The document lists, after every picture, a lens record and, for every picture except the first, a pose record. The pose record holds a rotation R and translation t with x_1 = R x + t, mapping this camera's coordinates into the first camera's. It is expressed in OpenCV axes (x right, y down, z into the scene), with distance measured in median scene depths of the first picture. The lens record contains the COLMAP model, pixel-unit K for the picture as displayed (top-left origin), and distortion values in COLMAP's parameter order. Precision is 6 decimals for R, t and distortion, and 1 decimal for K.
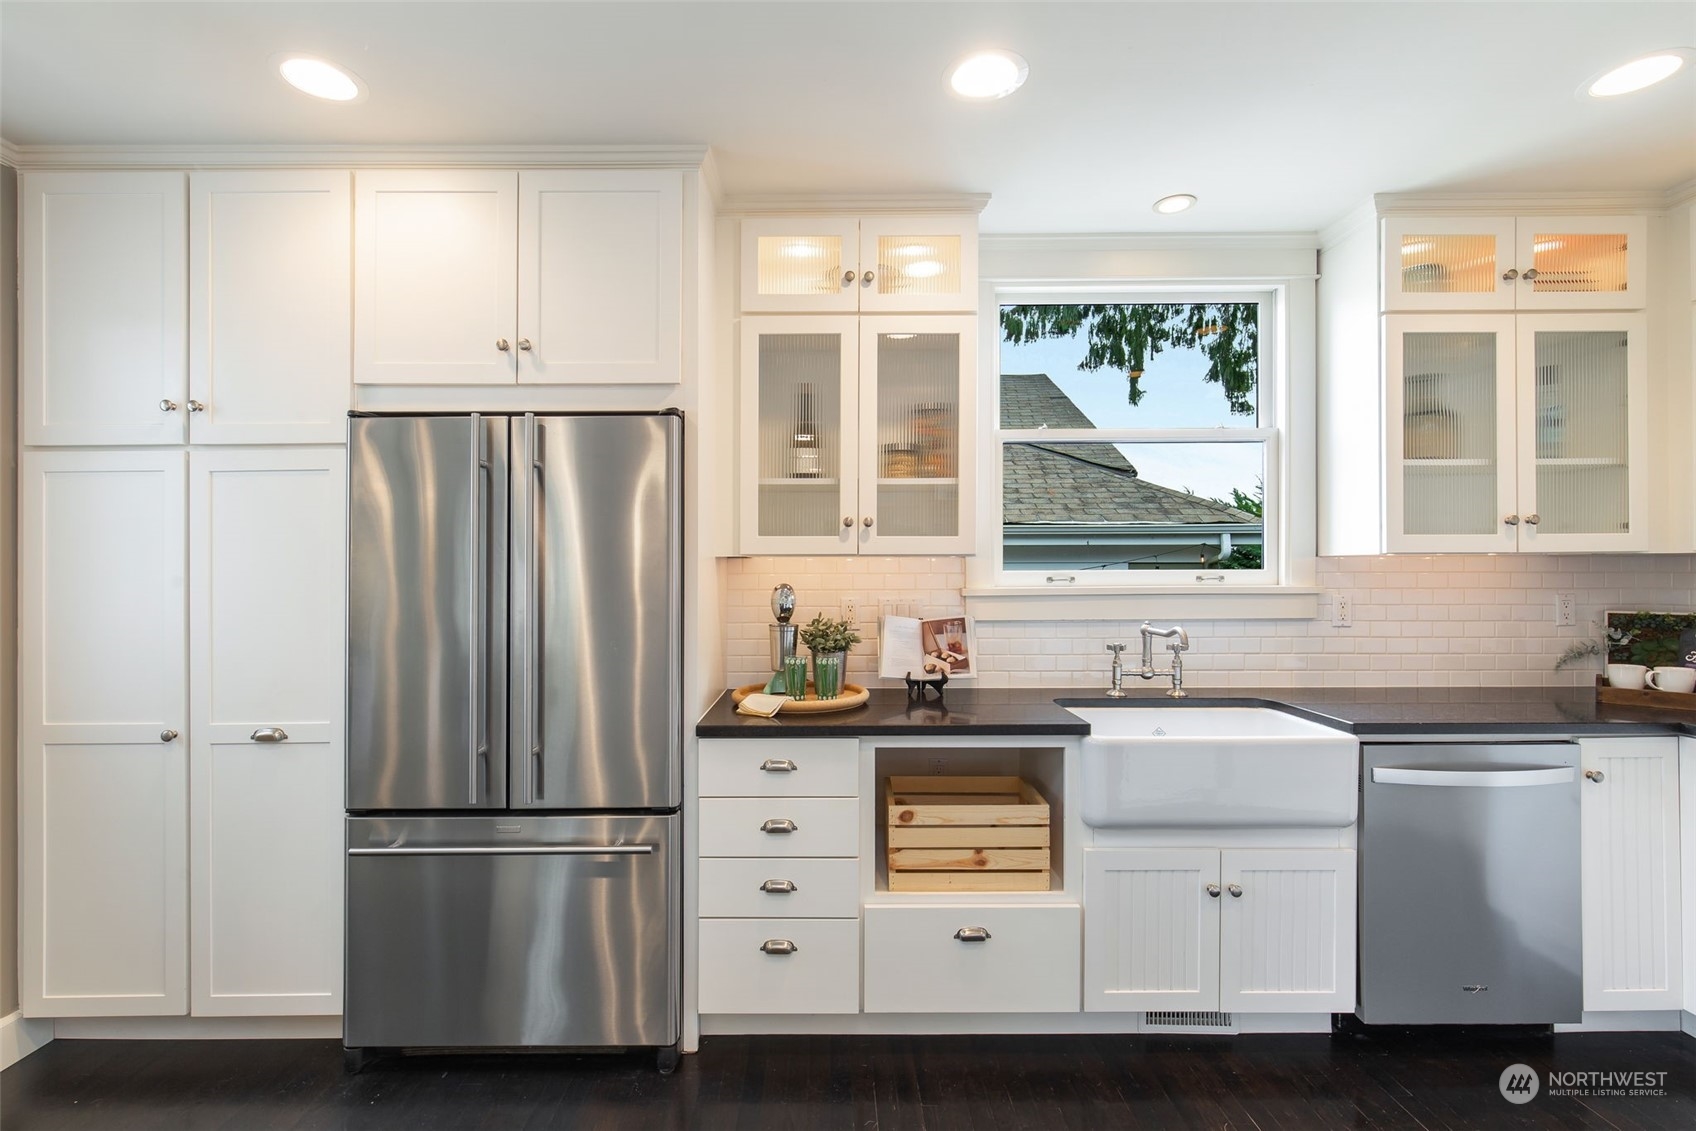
lens RADIAL K [[777.8, 0, 822.6], [0, 777.8, 559.5], [0, 0, 1]] dist [0.001280, -0.000364]
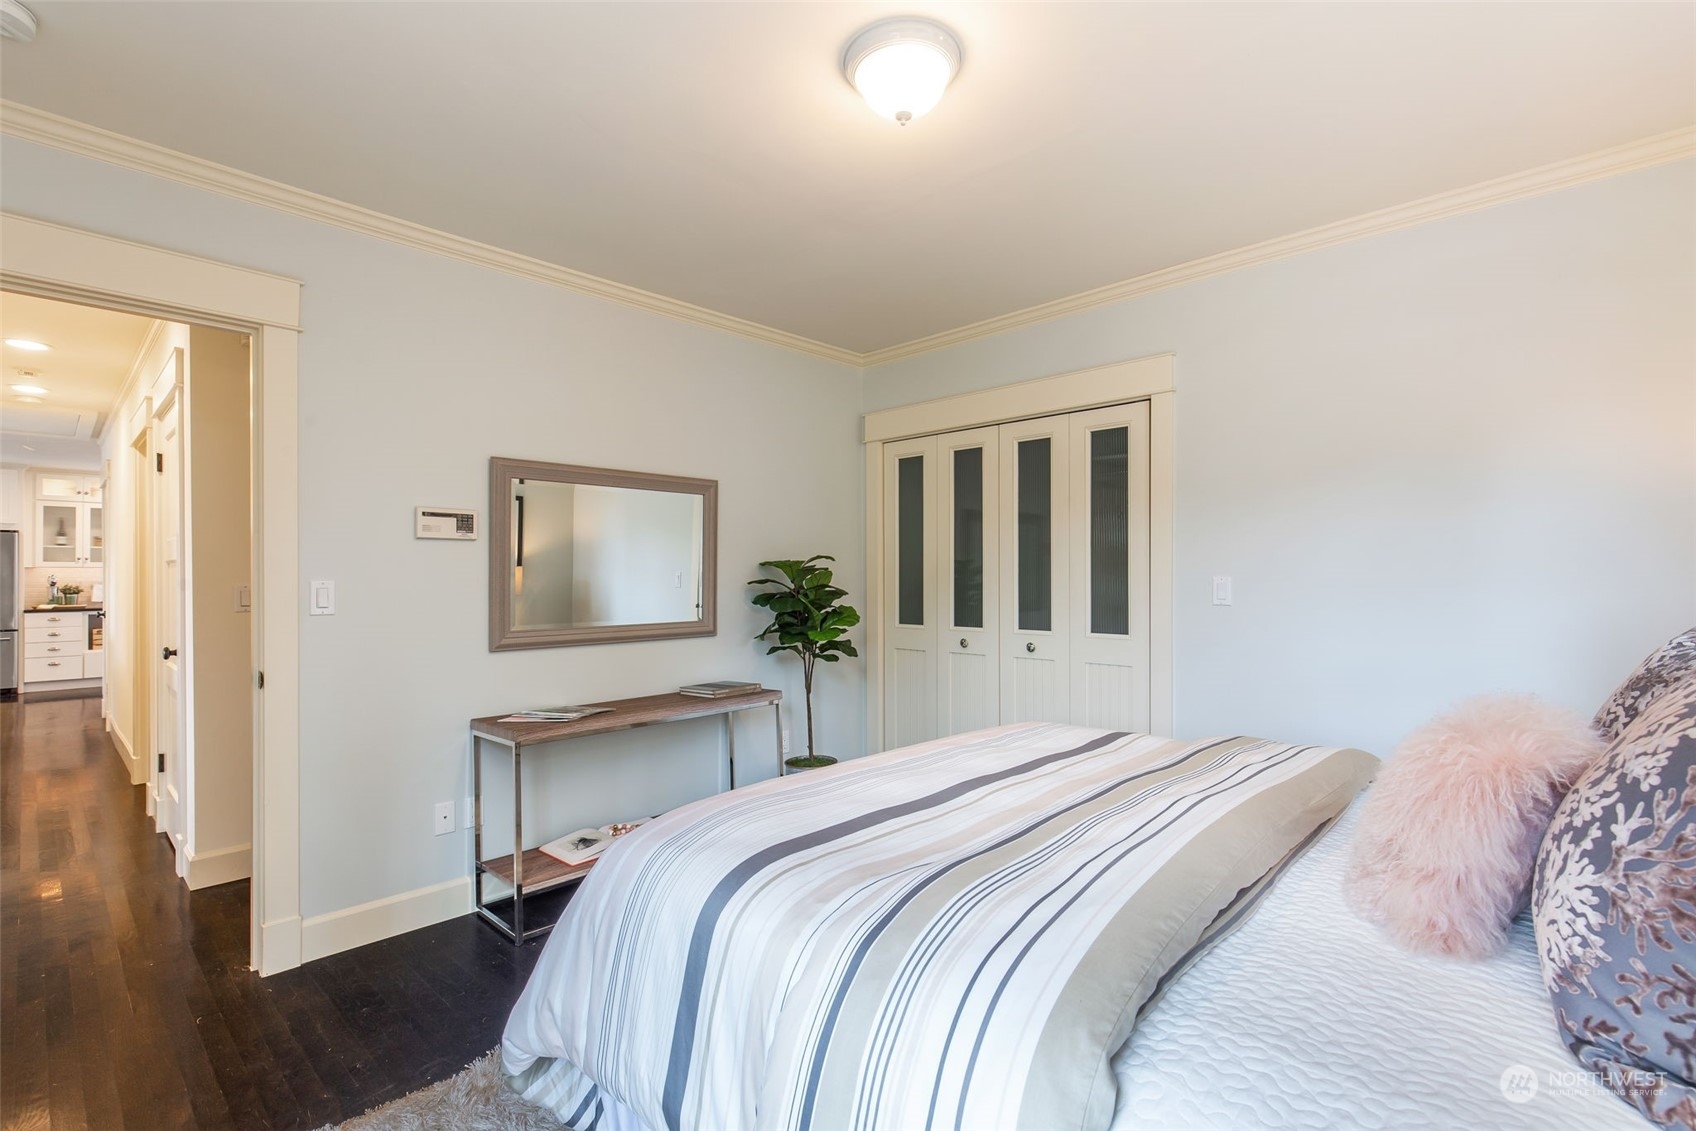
lens RADIAL K [[765.8, 0, 851.3], [0, 765.8, 577.9], [0, 0, 1]] dist [0.003048, 0.001222]
pose [[0.683209, 0.001097, 0.730222, -0.125621], [-0.002797, 0.999995, 0.001115, 0.029728], [-0.730218, -0.002804, 0.683209, -4.117611]]
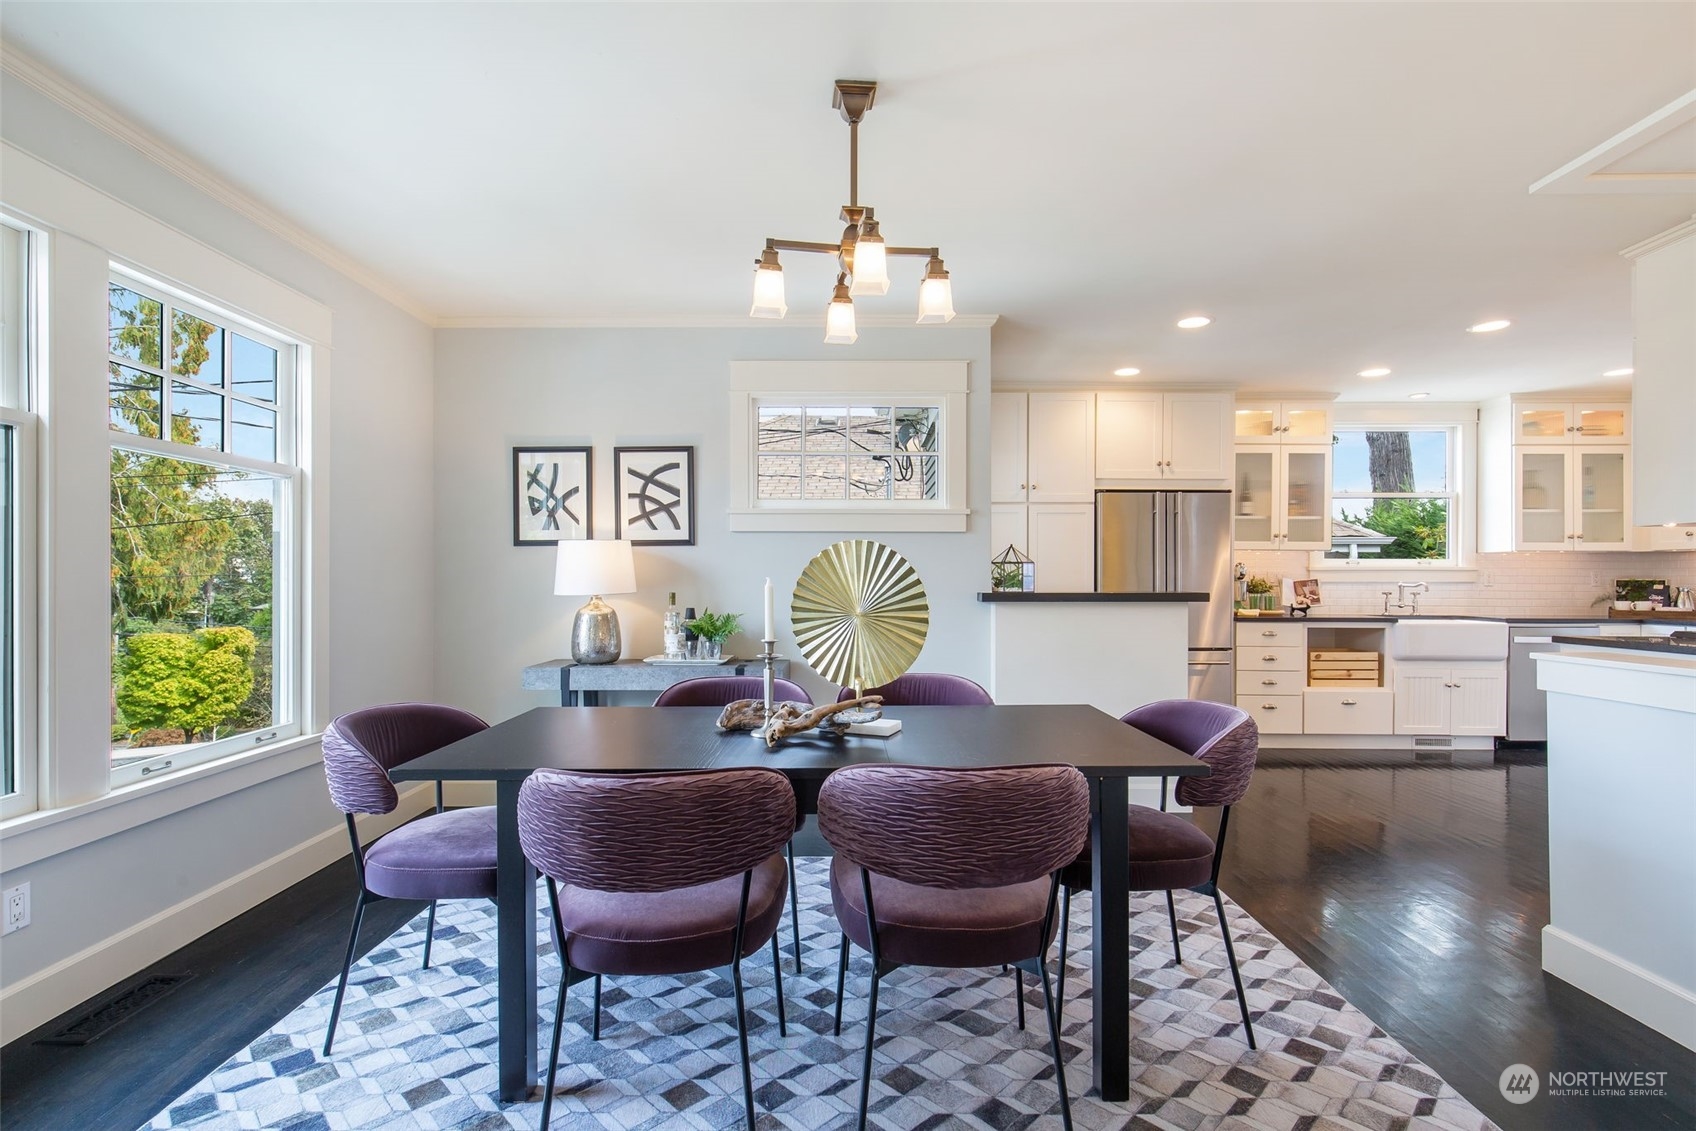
lens RADIAL K [[765.0, 0, 848.0], [0, 765.0, 565.5], [0, 0, 1]] dist [-0.001101, -0.000177]
pose [[0.999681, 0.007332, -0.024178, -1.161850], [-0.007446, 0.999962, -0.004632, 0.059559], [0.024143, 0.004811, 0.999697, -1.271048]]
